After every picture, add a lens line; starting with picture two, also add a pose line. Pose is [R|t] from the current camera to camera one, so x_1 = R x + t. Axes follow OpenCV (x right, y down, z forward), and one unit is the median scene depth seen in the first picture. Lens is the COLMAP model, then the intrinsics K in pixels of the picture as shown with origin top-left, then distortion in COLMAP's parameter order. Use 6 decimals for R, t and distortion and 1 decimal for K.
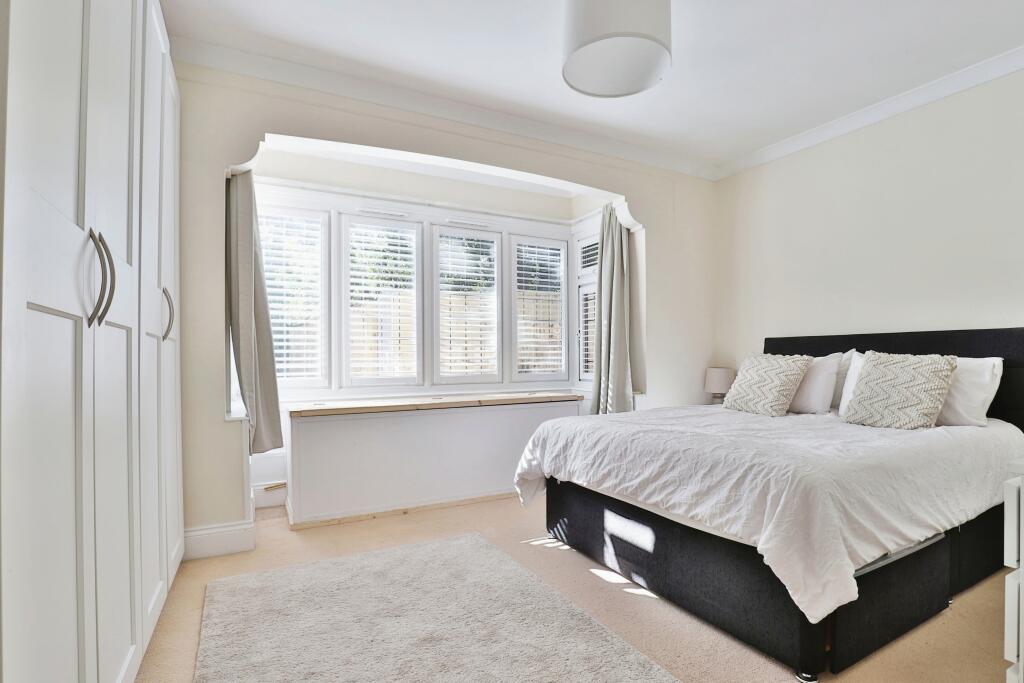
lens RADIAL K [[490.3, 0, 512.8], [0, 490.3, 368.9], [0, 0, 1]] dist [-0.003787, -0.000090]
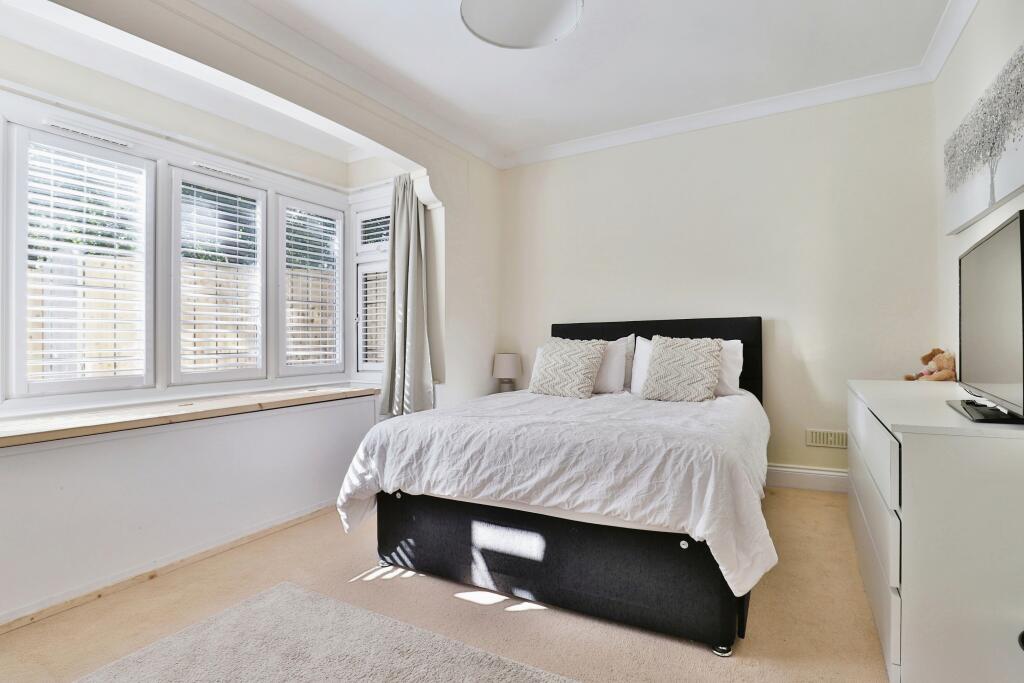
lens RADIAL K [[503.1, 0, 512.0], [0, 503.1, 341.5], [0, 0, 1]] dist [-0.016892, 0.000412]
pose [[0.854875, -0.010360, 0.518731, -0.174774], [0.026230, 0.999385, -0.023267, -0.003695], [-0.518171, 0.033497, 0.854621, 0.170691]]
